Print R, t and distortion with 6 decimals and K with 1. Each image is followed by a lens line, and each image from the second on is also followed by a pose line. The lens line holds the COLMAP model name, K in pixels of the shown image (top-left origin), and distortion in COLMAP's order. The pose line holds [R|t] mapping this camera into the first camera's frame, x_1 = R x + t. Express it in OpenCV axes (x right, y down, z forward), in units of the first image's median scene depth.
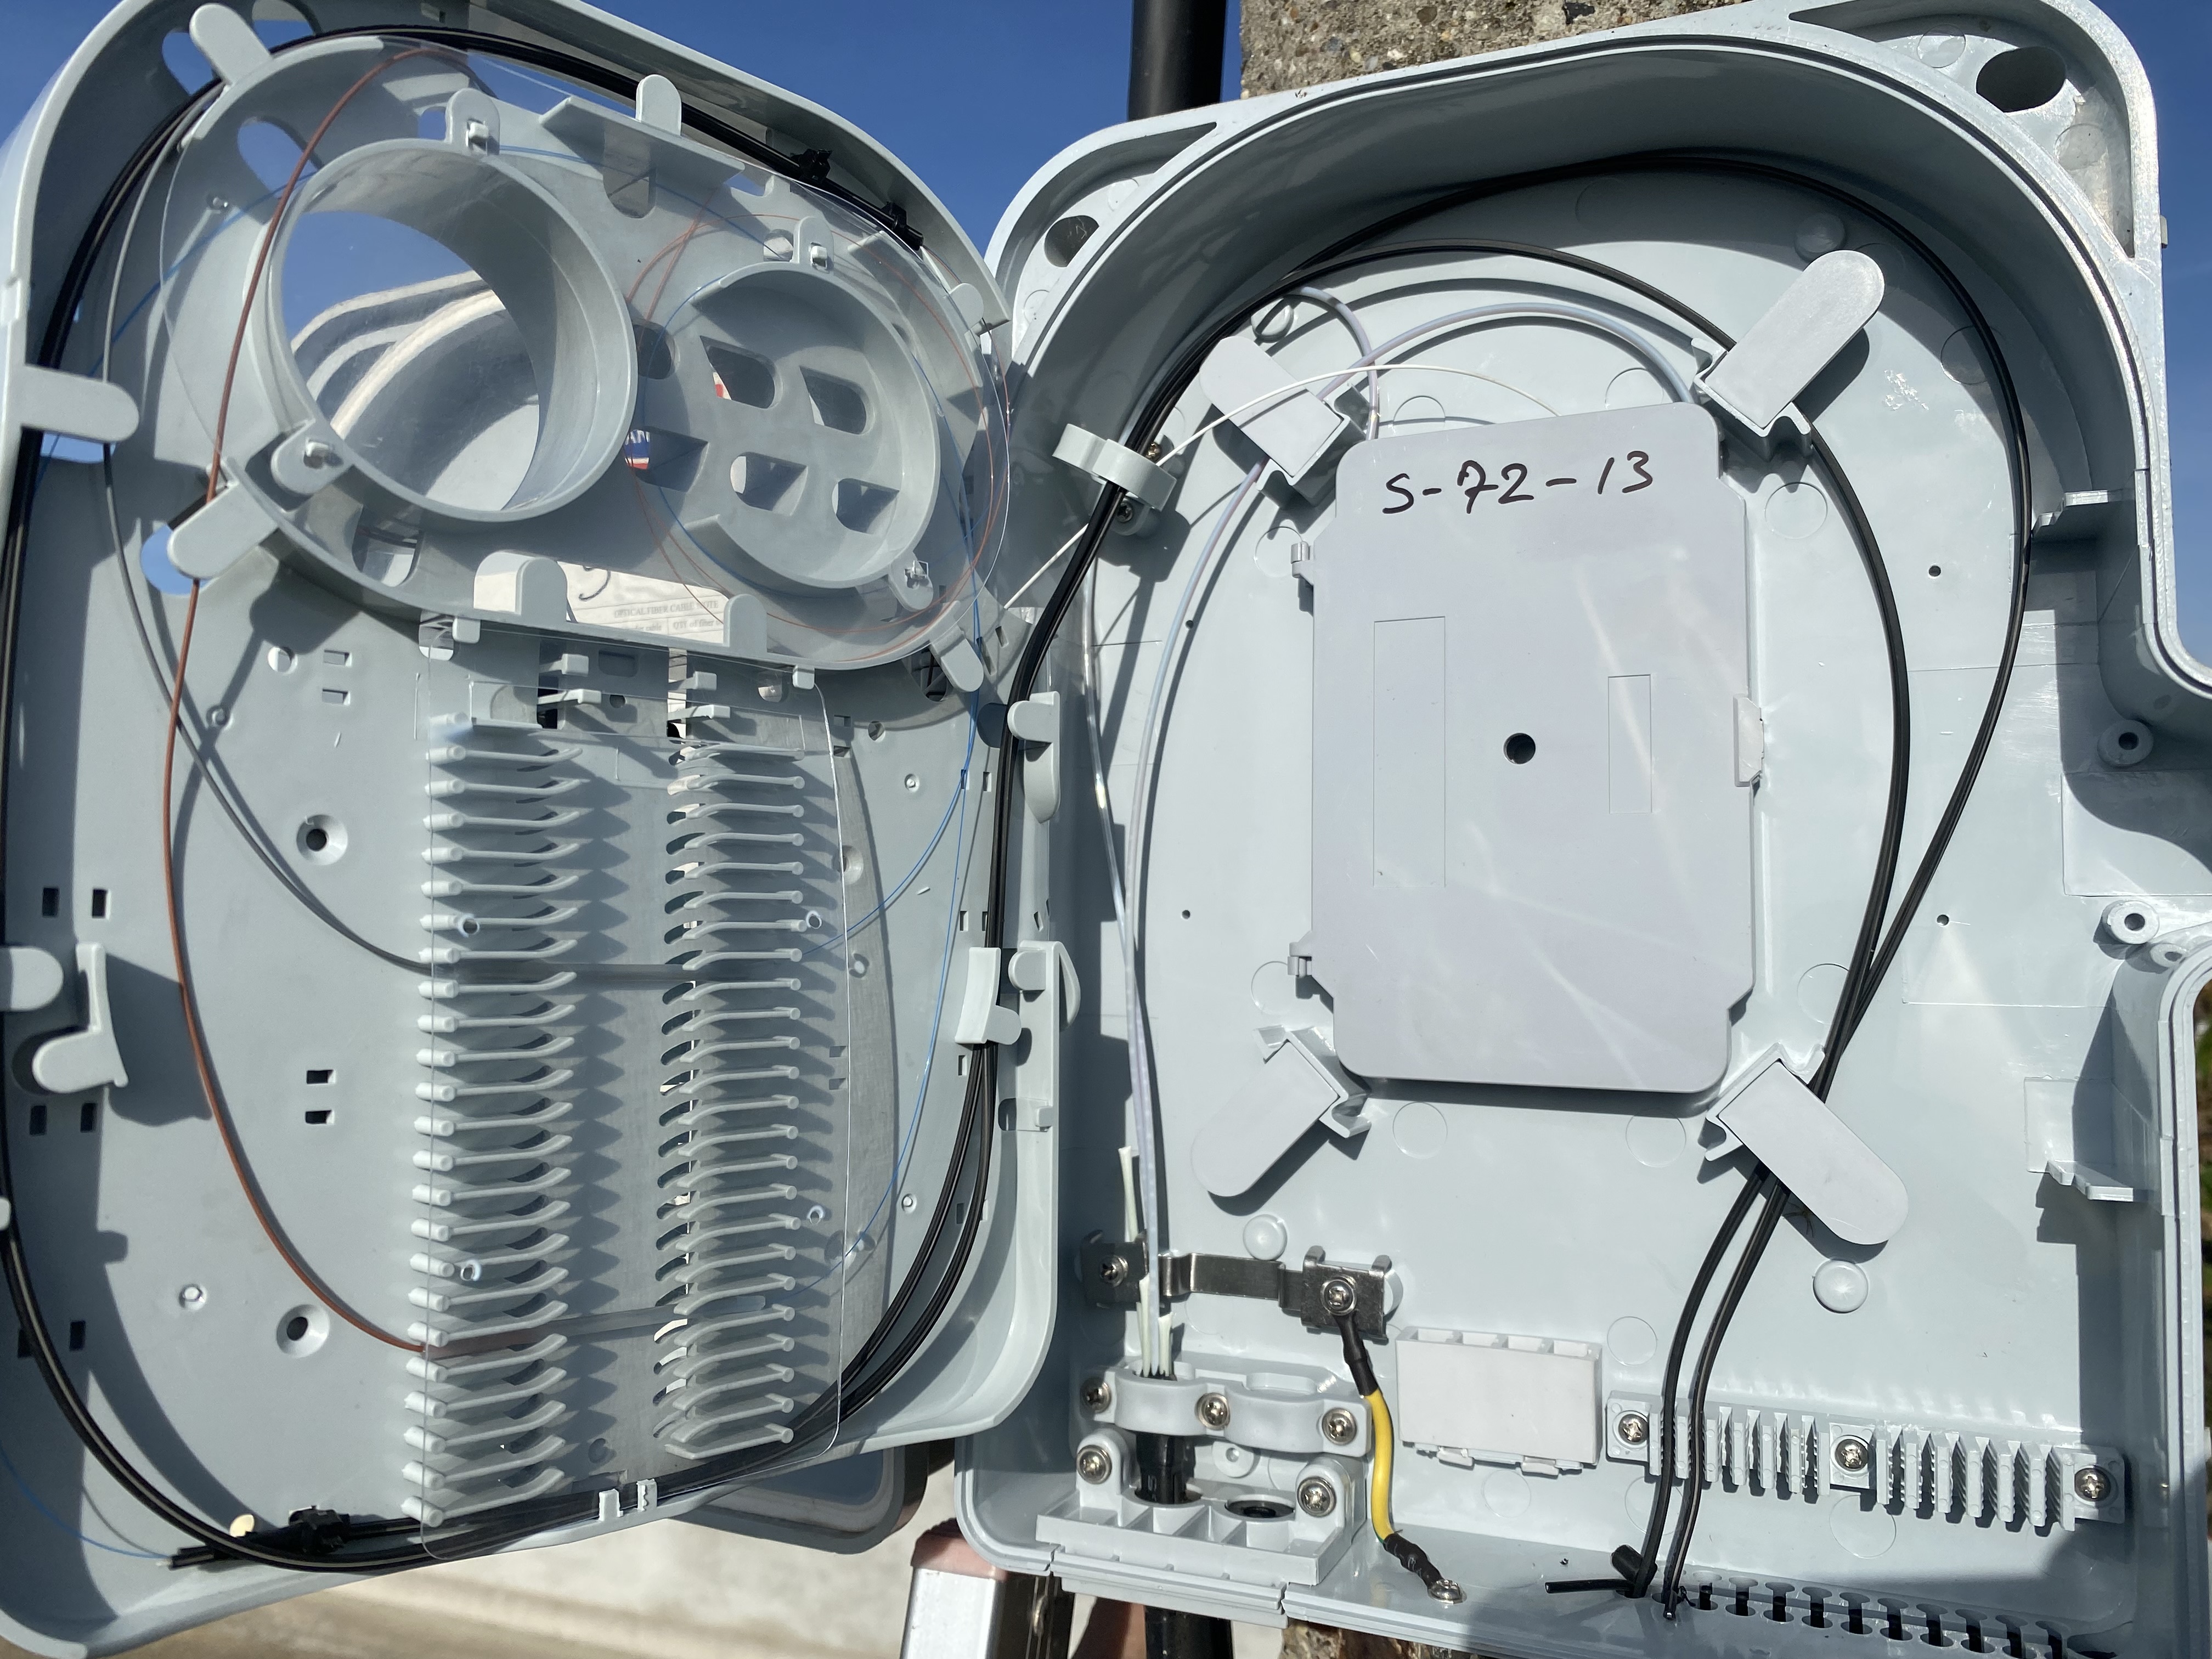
lens RADIAL K [[1697.3, 0, 1096.5], [0, 1697.3, 819.8], [0, 0, 1]] dist [0.021009, -0.026197]
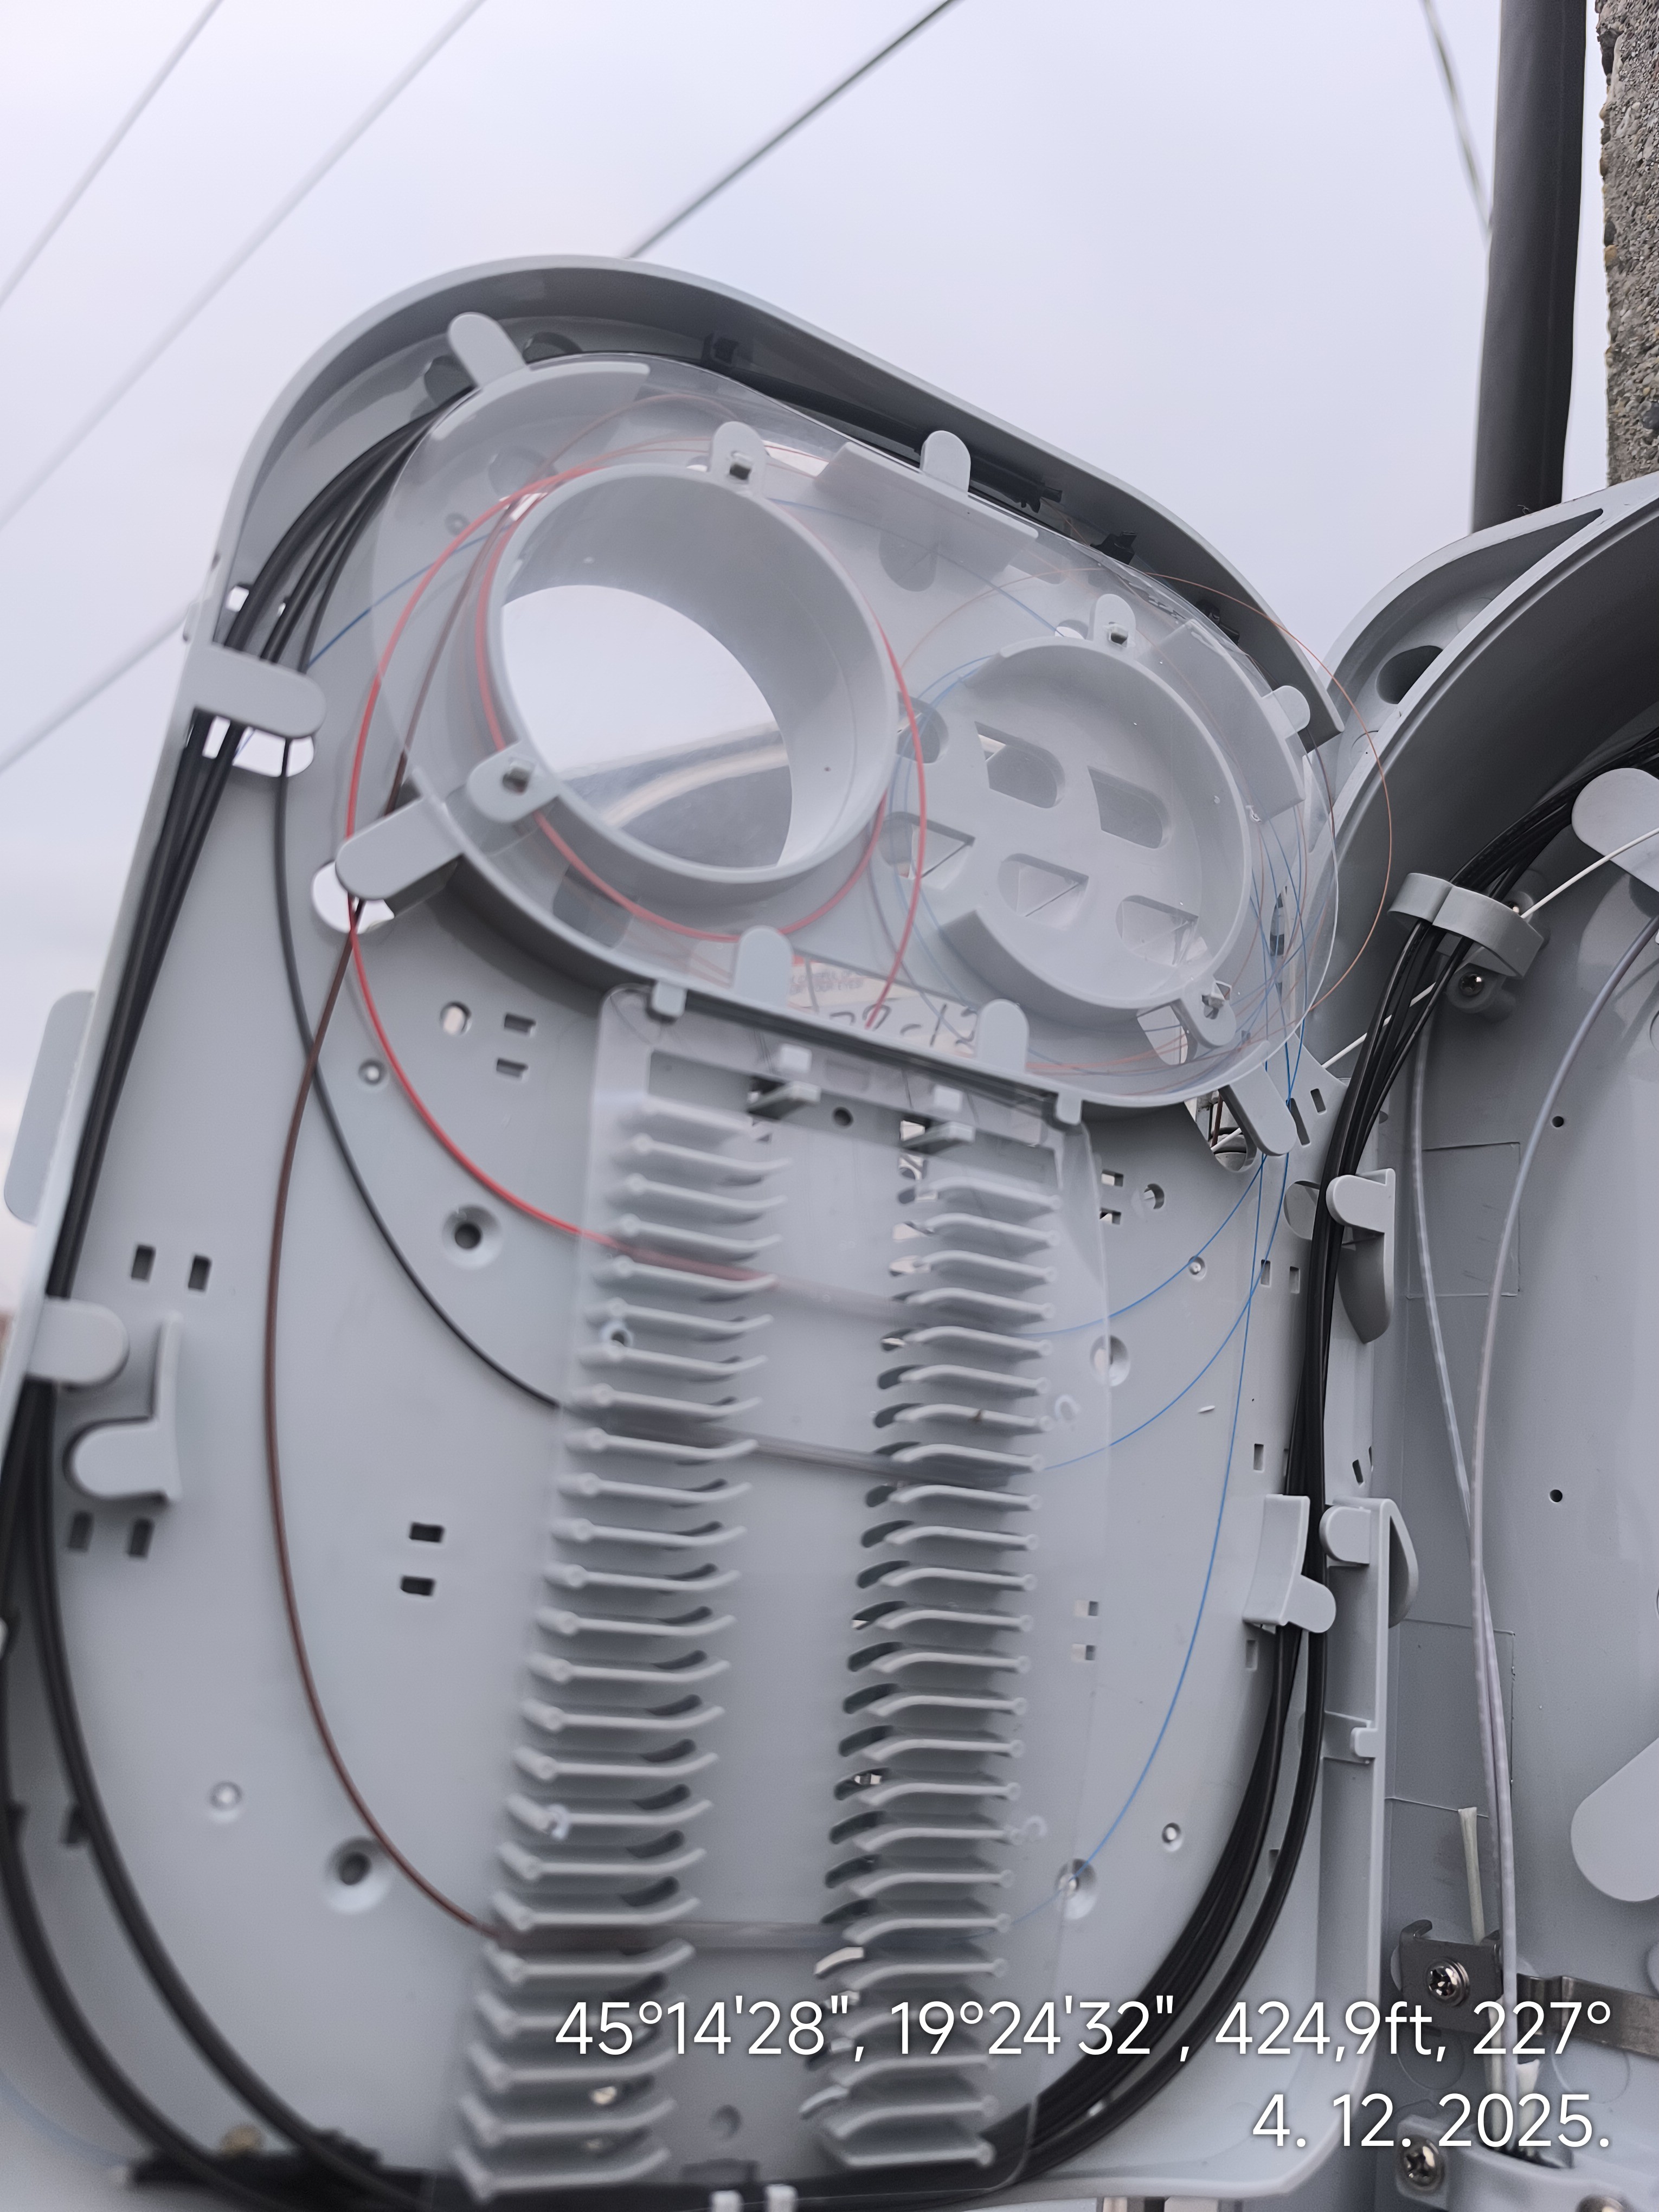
lens RADIAL K [[1586.5, 0, 847.4], [0, 1586.5, 1116.2], [0, 0, 1]] dist [-0.007810, -0.001832]
pose [[0.951062, 0.020598, -0.308313, -0.044827], [-0.083665, 0.977671, -0.192767, 0.074302], [0.297458, 0.209129, 0.931549, 0.287769]]
